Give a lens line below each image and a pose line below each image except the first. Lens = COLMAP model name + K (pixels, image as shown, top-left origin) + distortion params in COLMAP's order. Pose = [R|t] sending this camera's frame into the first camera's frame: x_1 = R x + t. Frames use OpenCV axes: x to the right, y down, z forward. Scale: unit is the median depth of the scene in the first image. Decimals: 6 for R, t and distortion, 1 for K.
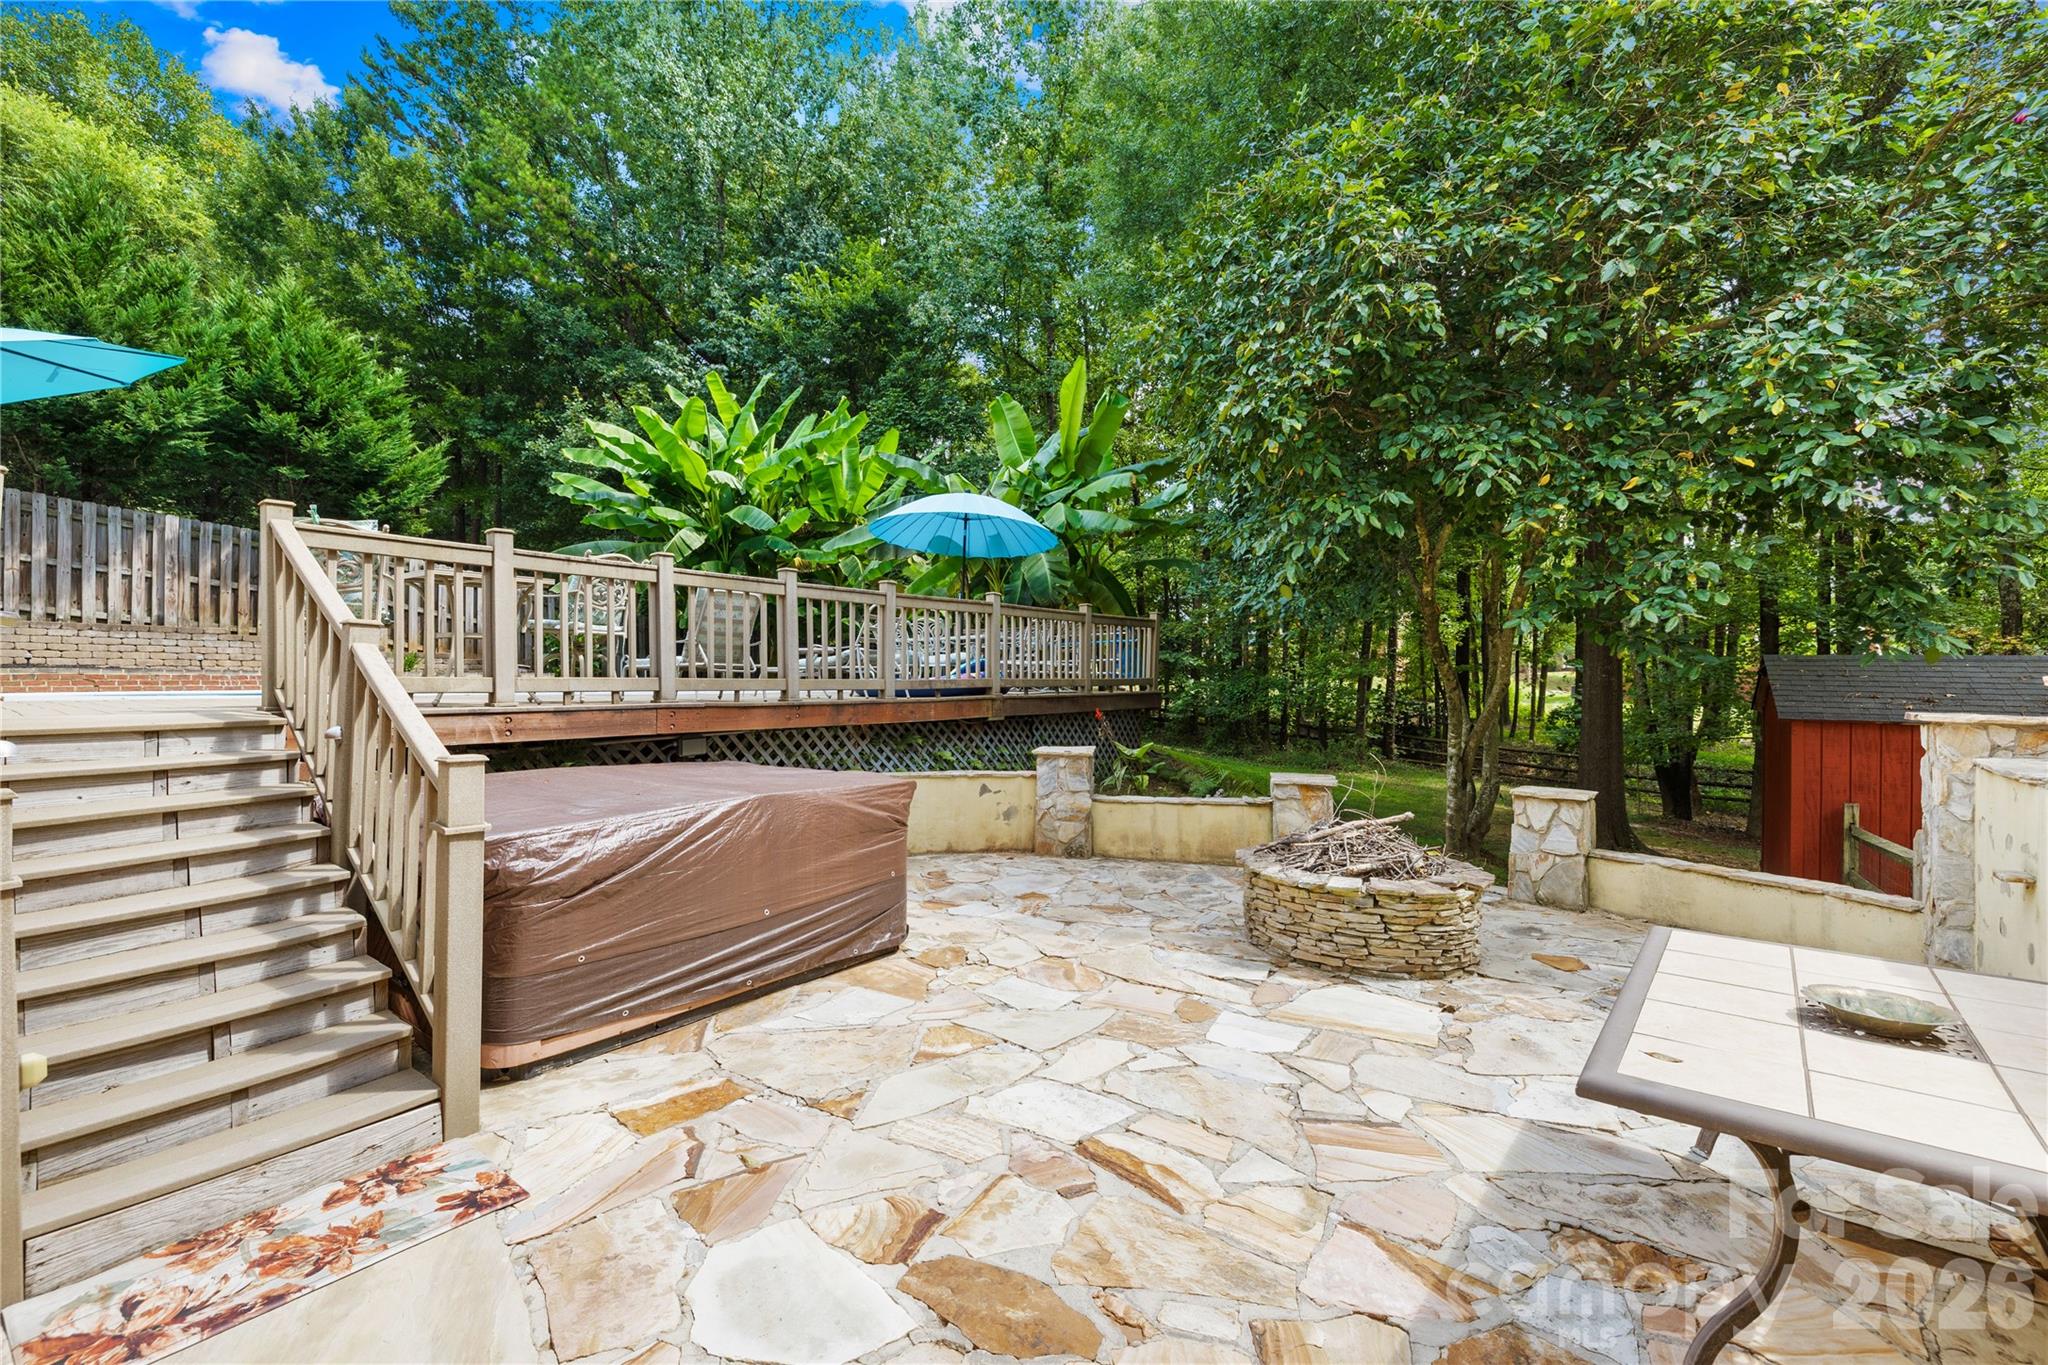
lens RADIAL K [[883.9, 0, 1021.3], [0, 883.9, 681.2], [0, 0, 1]] dist [-0.001281, -0.000445]
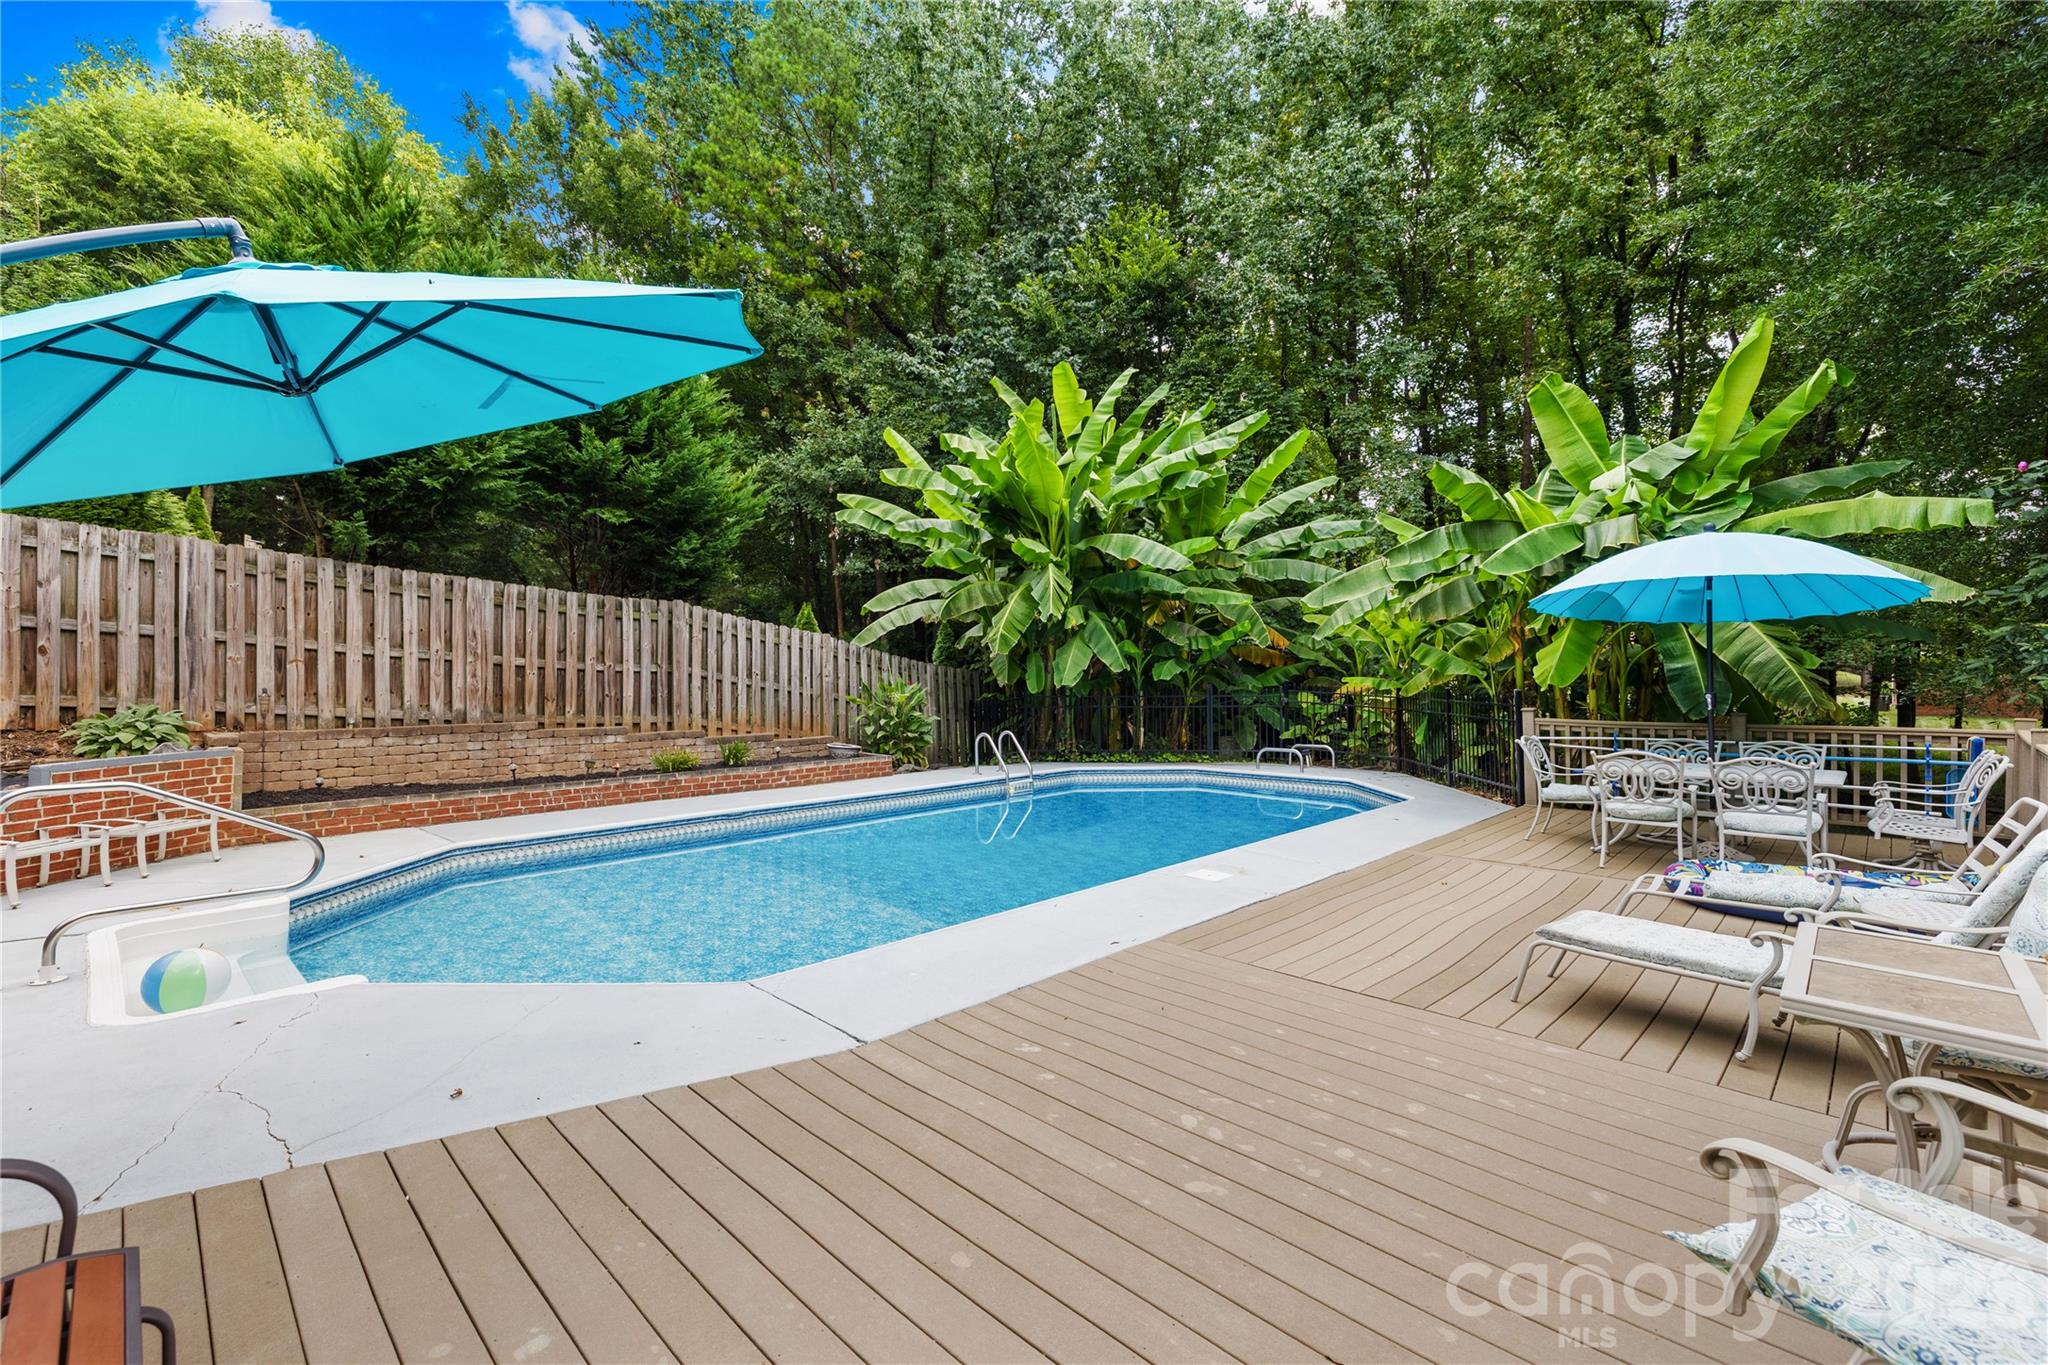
lens RADIAL K [[883.9, 0, 1024.2], [0, 883.9, 670.6], [0, 0, 1]] dist [-0.001281, -0.000445]
pose [[0.994643, -0.011056, -0.102774, -0.396870], [0.010863, 0.999938, -0.002435, -0.097107], [0.102795, 0.001305, 0.994702, 0.278400]]
